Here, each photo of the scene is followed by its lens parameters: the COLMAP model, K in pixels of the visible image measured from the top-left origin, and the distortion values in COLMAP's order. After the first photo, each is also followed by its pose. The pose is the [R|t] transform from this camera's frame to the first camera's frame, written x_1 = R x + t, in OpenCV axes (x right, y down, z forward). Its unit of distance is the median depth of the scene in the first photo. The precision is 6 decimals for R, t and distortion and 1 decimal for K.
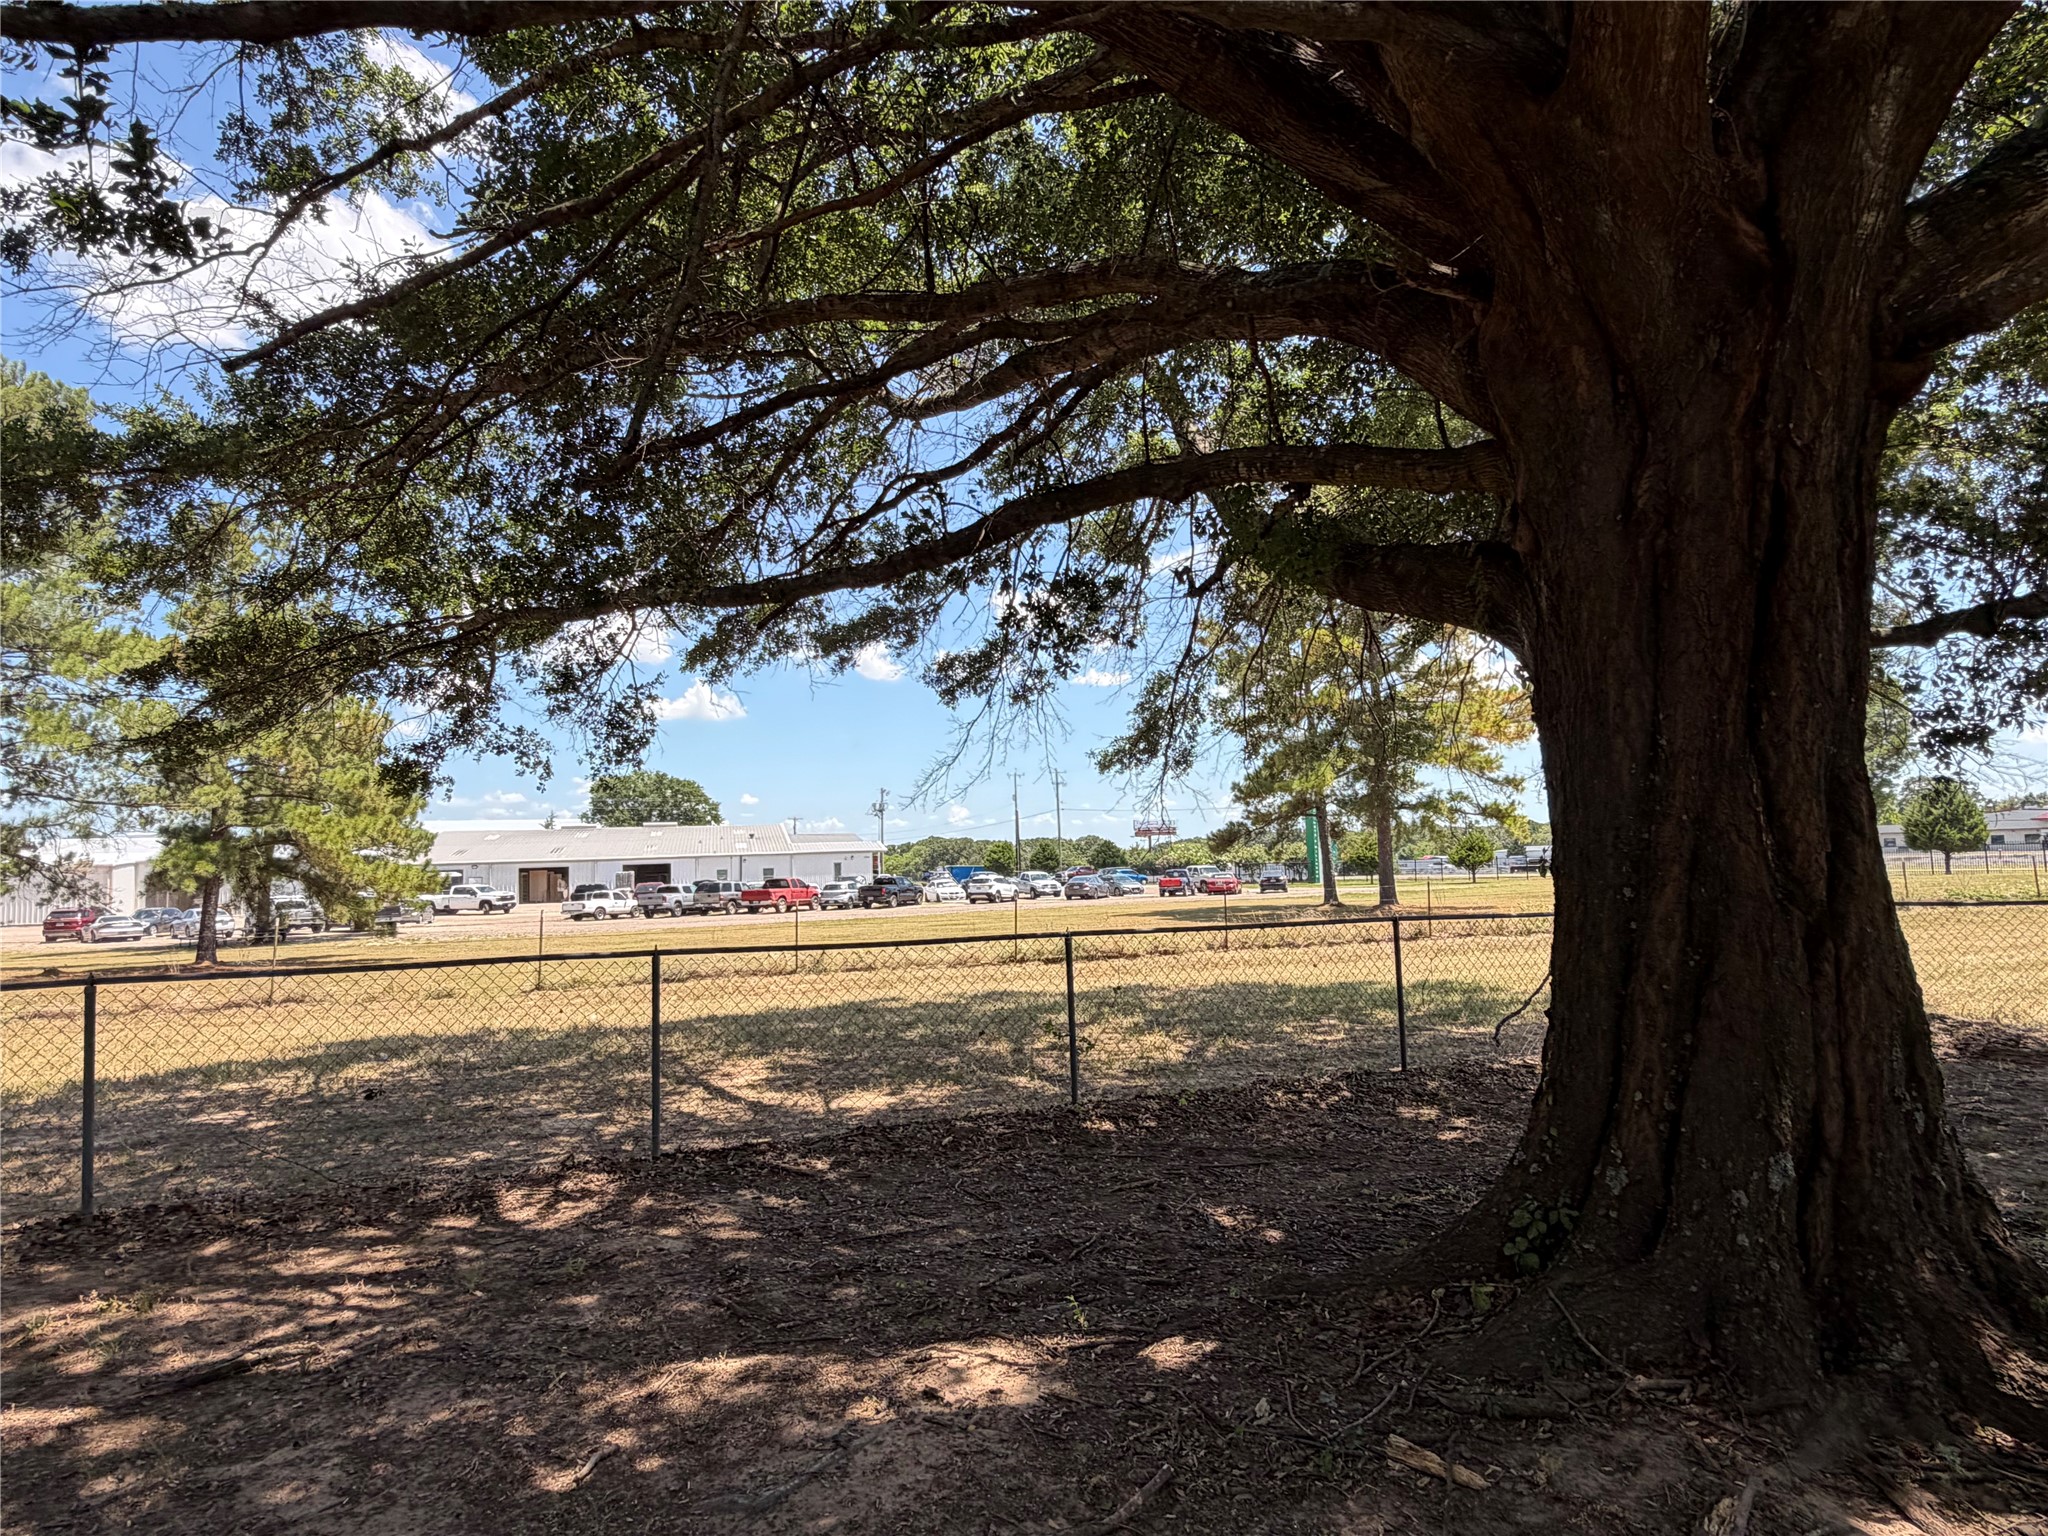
lens RADIAL K [[1114.1, 0, 1024.4], [0, 1114.1, 777.1], [0, 0, 1]] dist [-0.002061, -0.001543]
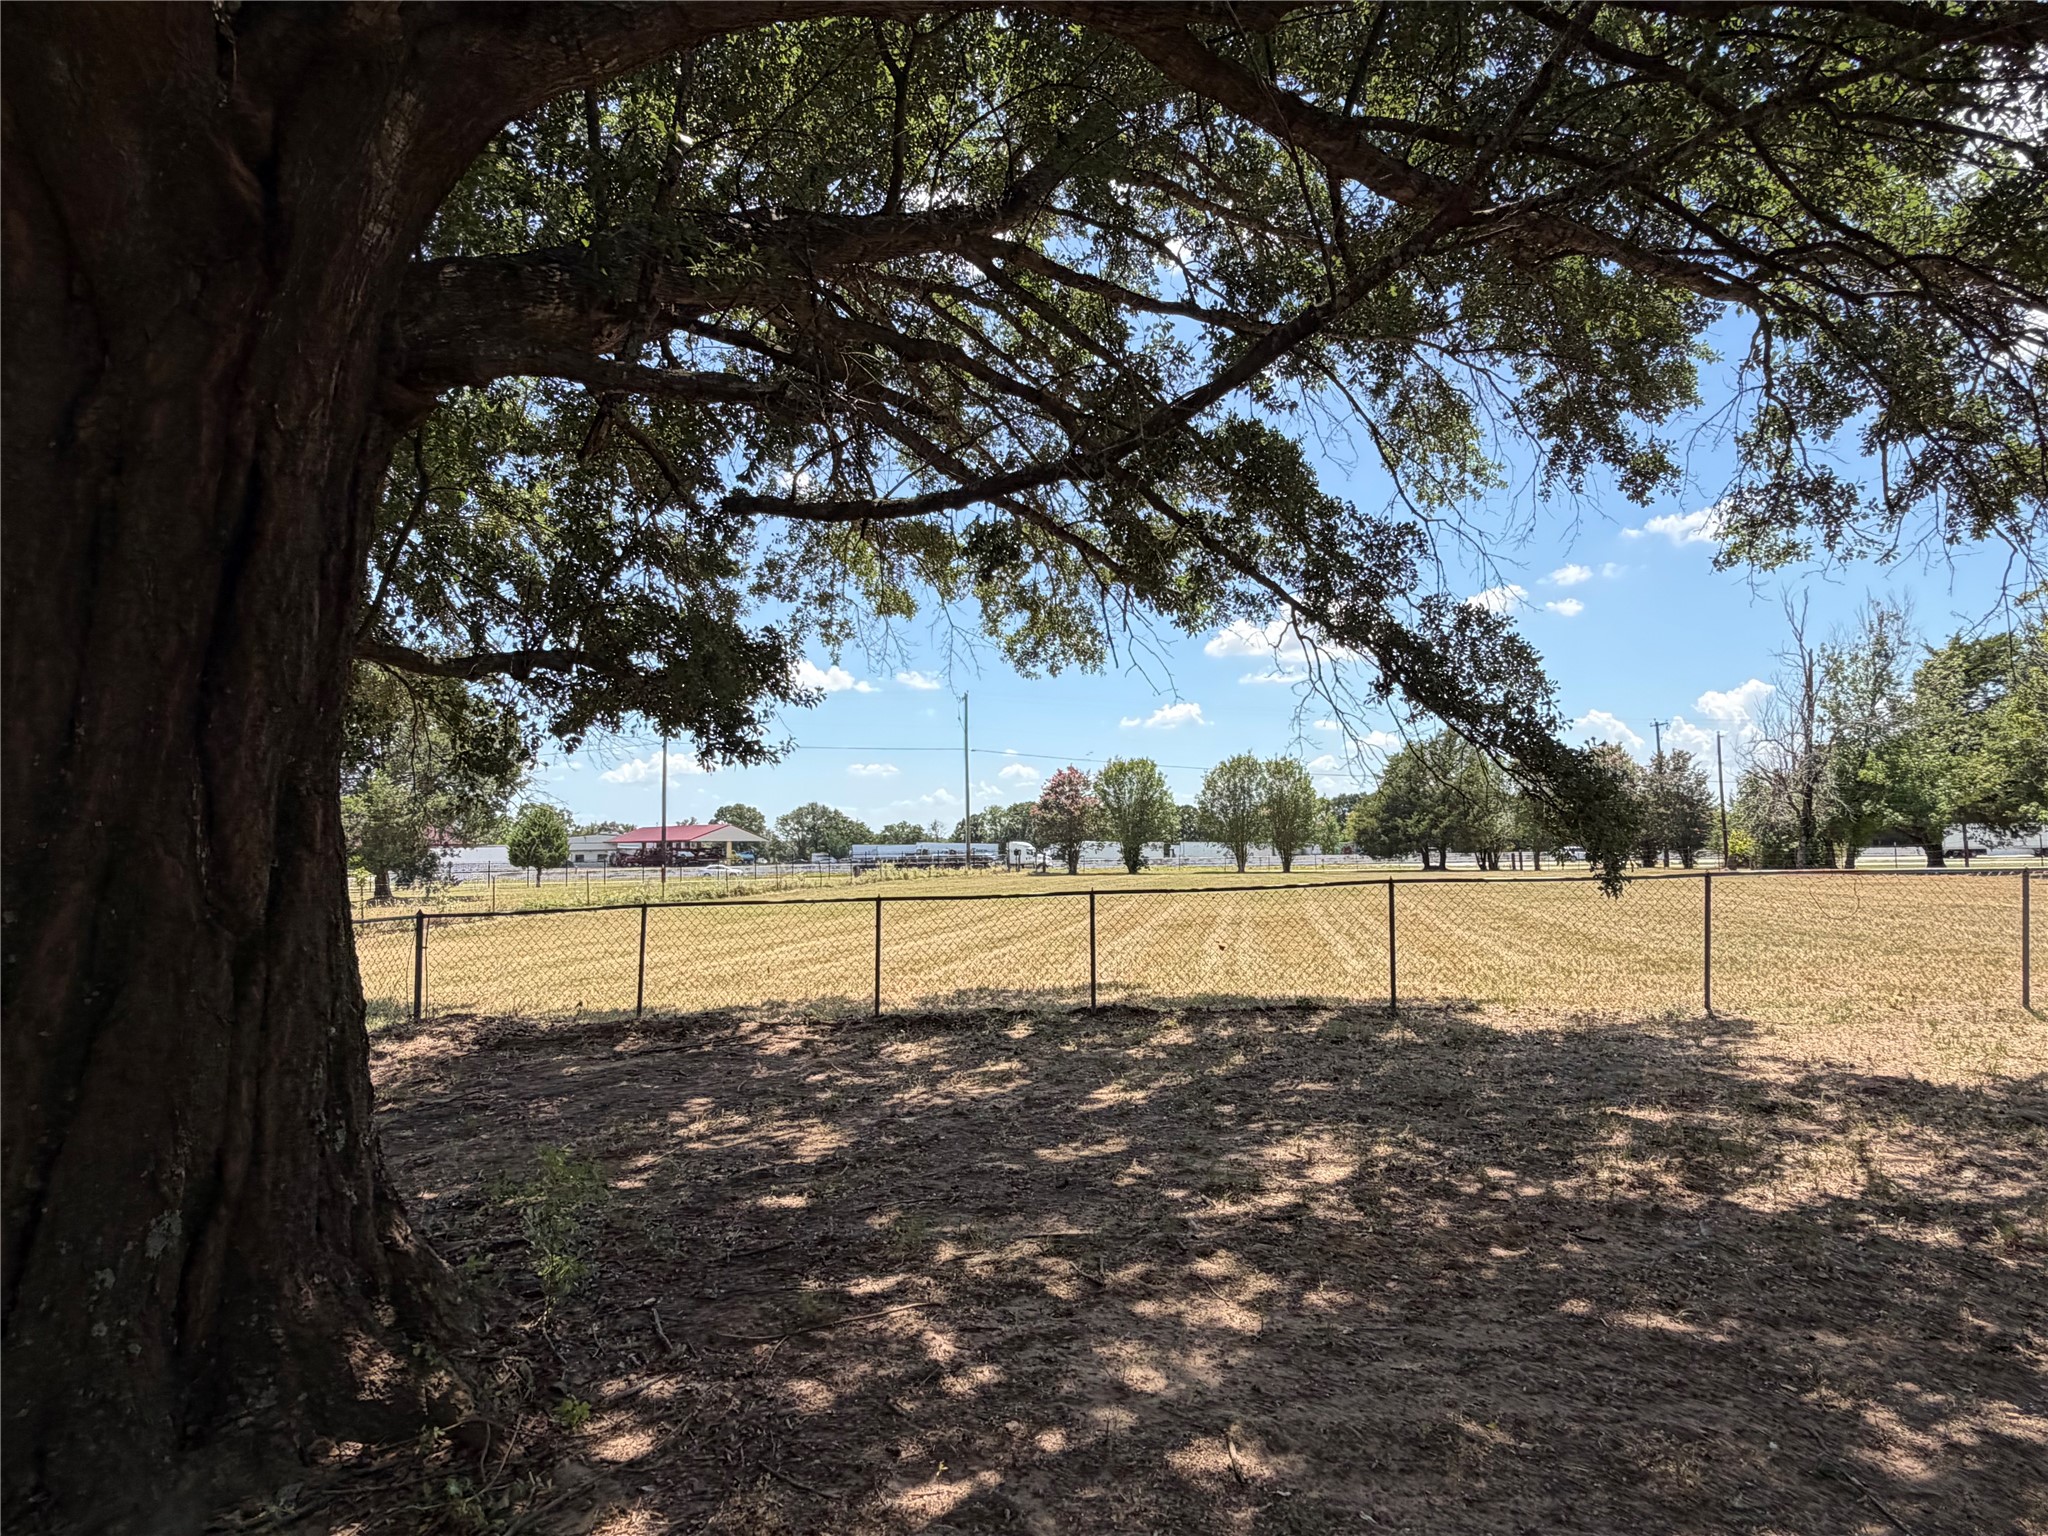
lens RADIAL K [[1114.1, 0, 1024.4], [0, 1114.1, 777.1], [0, 0, 1]] dist [-0.002061, -0.001543]
pose [[0.459425, 0.076330, 0.884931, 0.178485], [-0.064420, 0.996540, -0.052512, 0.000467], [-0.885878, -0.032882, 0.462752, 0.009109]]
